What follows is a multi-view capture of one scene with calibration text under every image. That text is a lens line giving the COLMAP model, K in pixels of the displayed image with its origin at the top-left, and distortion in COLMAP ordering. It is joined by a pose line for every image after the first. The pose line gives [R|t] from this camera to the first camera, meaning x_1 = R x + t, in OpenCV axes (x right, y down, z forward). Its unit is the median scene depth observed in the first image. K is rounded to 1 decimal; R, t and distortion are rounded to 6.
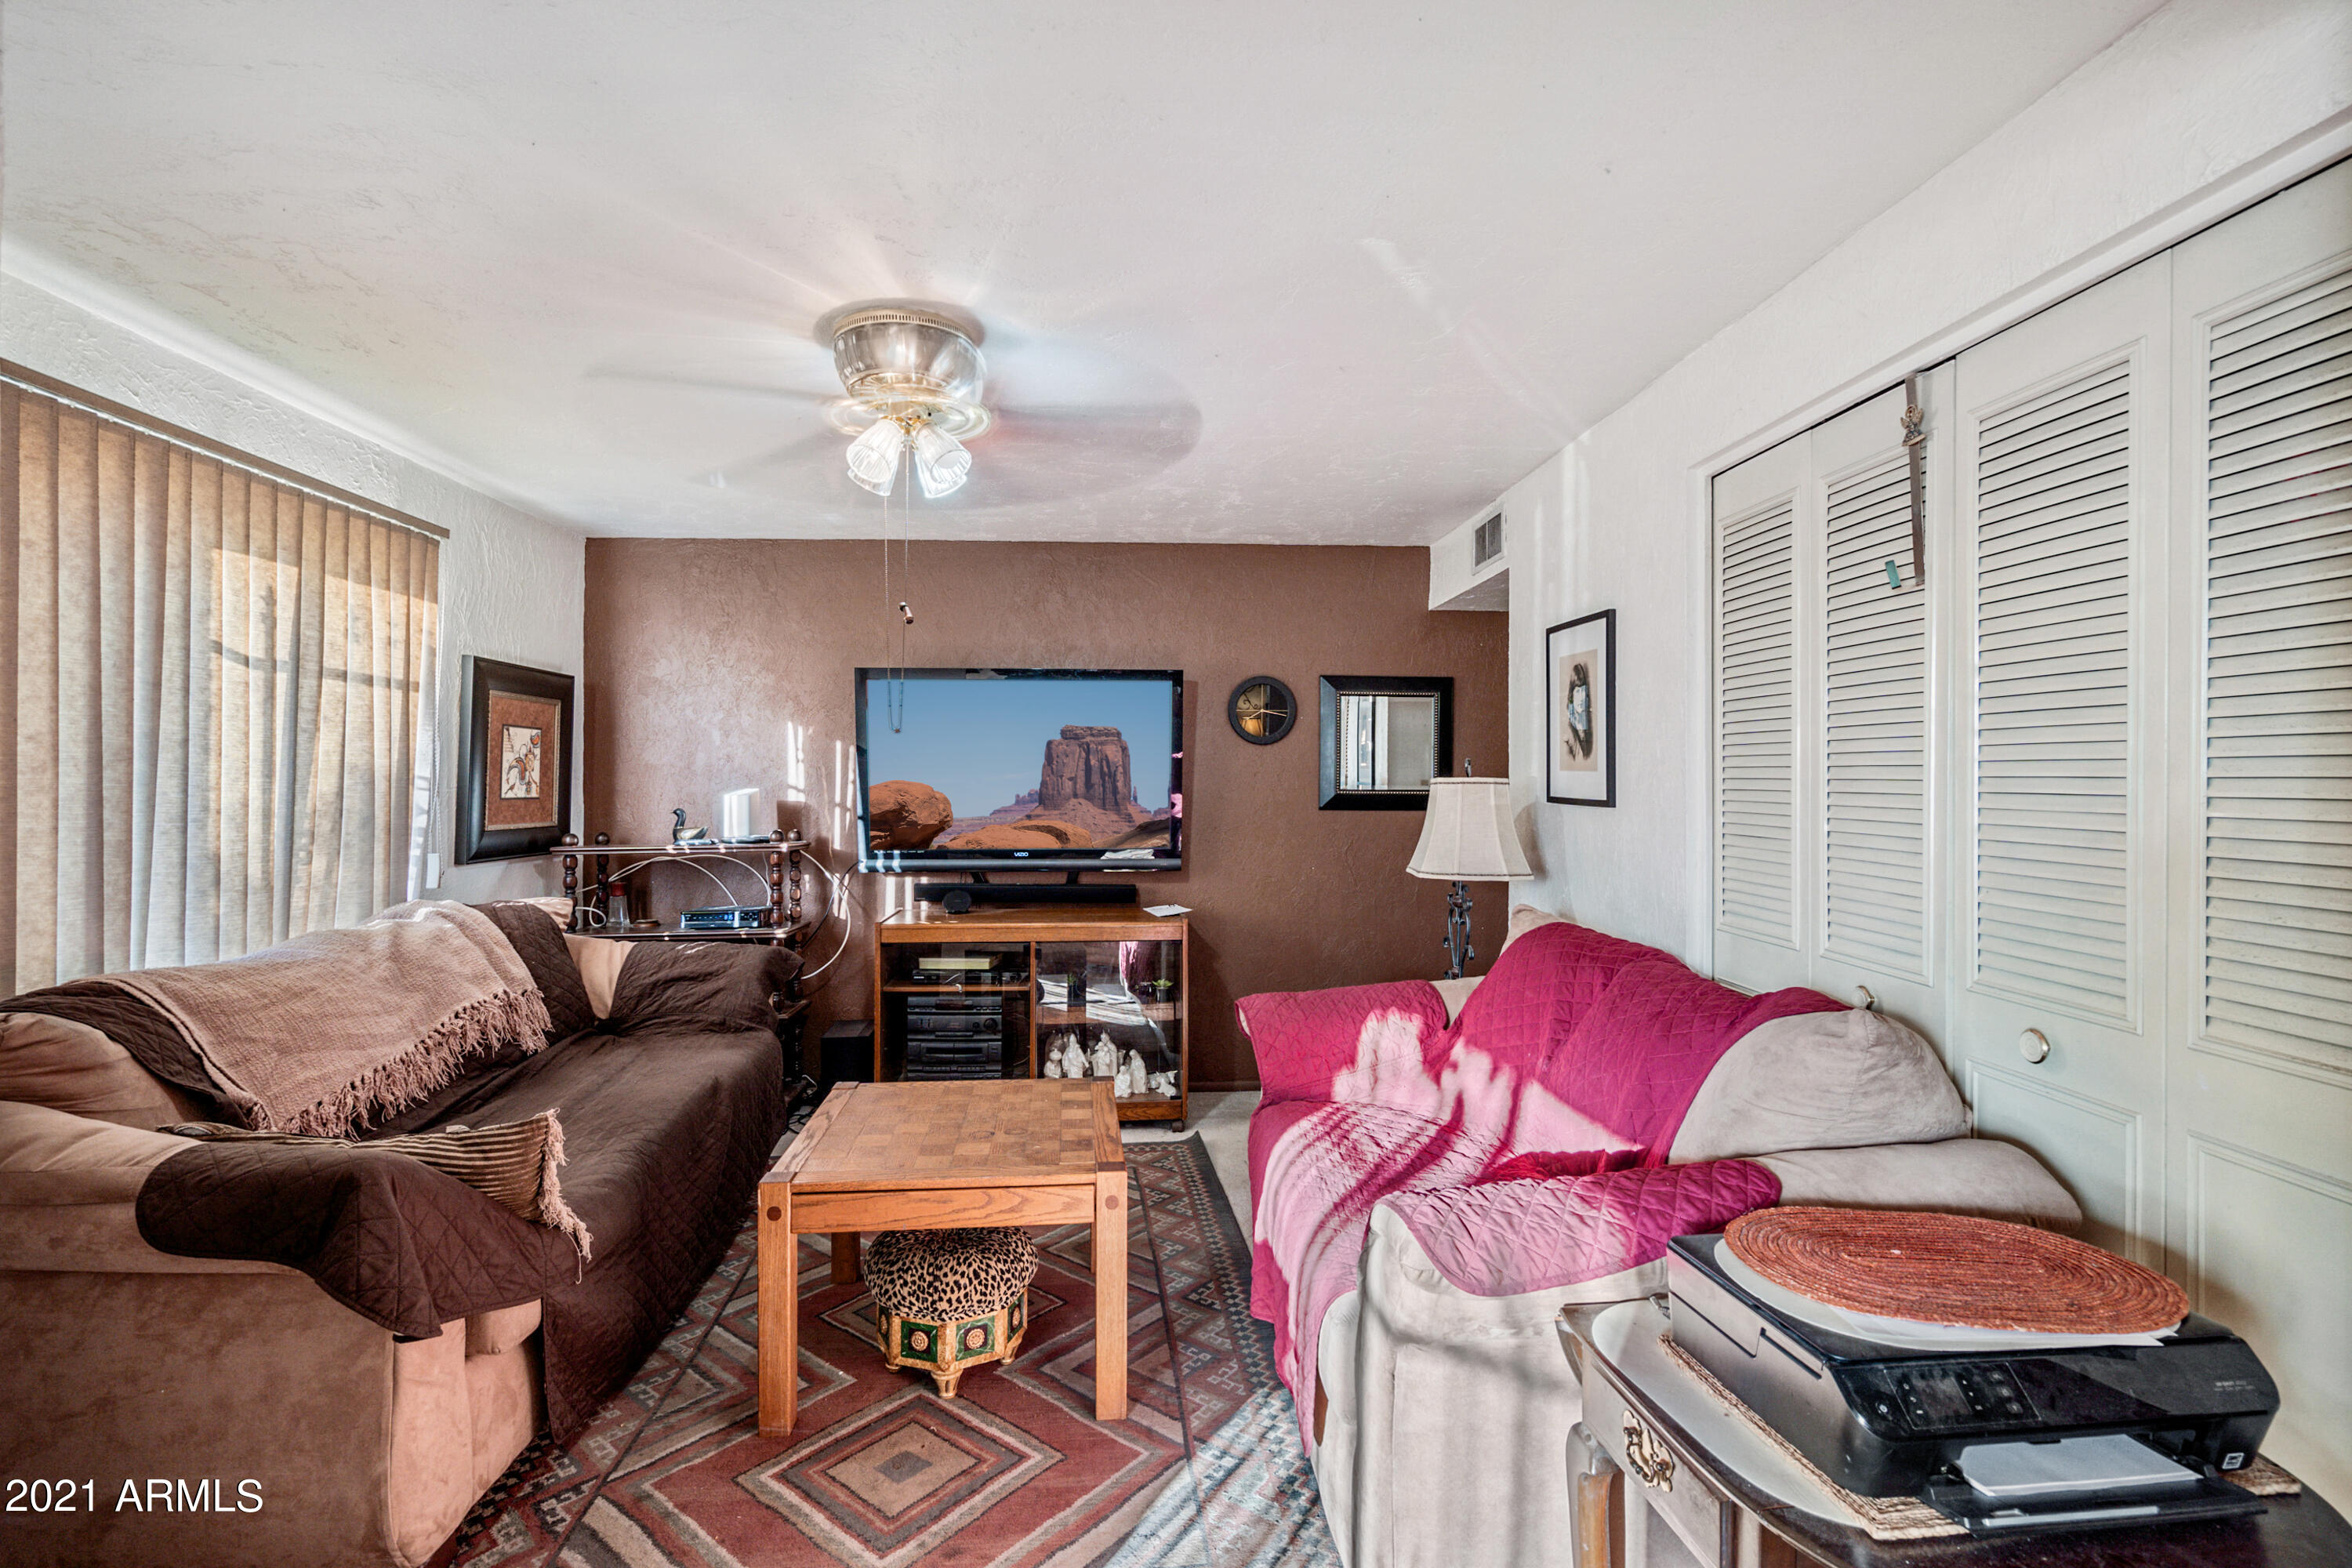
lens RADIAL K [[1086.2, 0, 1173.7], [0, 1086.2, 780.2], [0, 0, 1]] dist [0.003065, 0.001232]
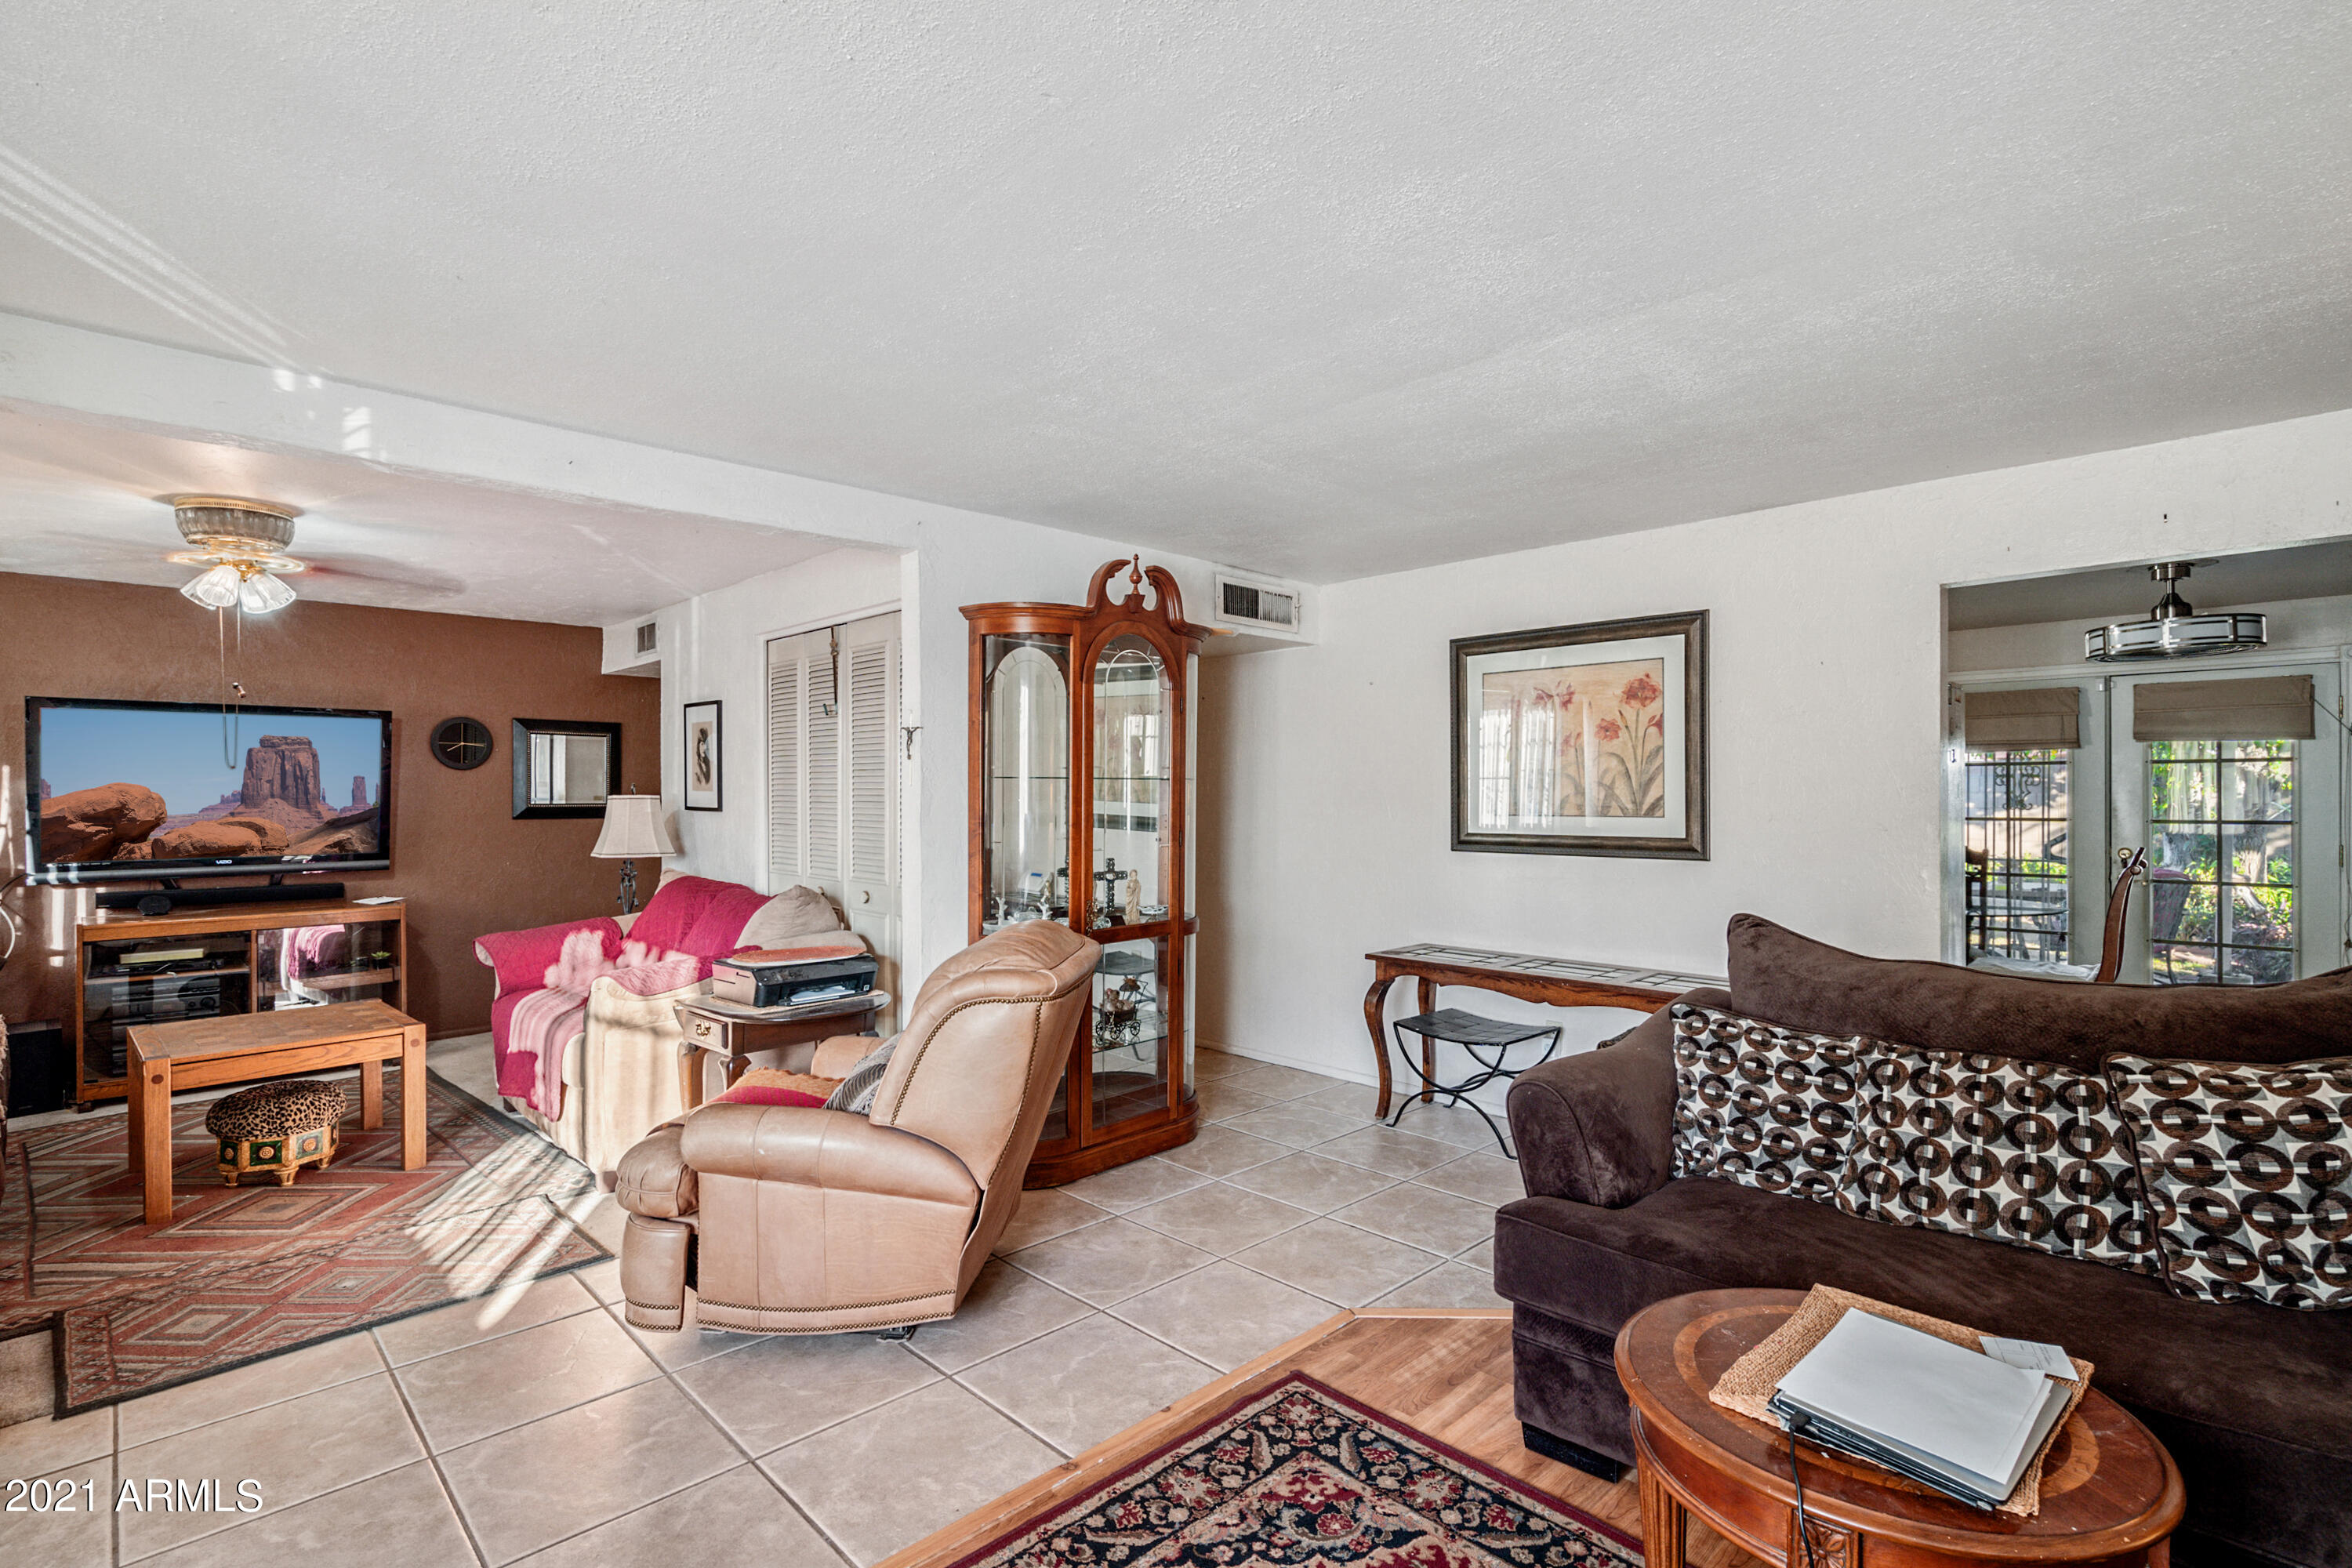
lens RADIAL K [[1086.2, 0, 1152.7], [0, 1086.2, 798.7], [0, 0, 1]] dist [0.003065, 0.001232]
pose [[0.756026, -0.007066, 0.654503, -0.199892], [0.003720, 0.999972, 0.006499, -0.004688], [-0.654531, -0.002479, 0.756031, -0.716526]]
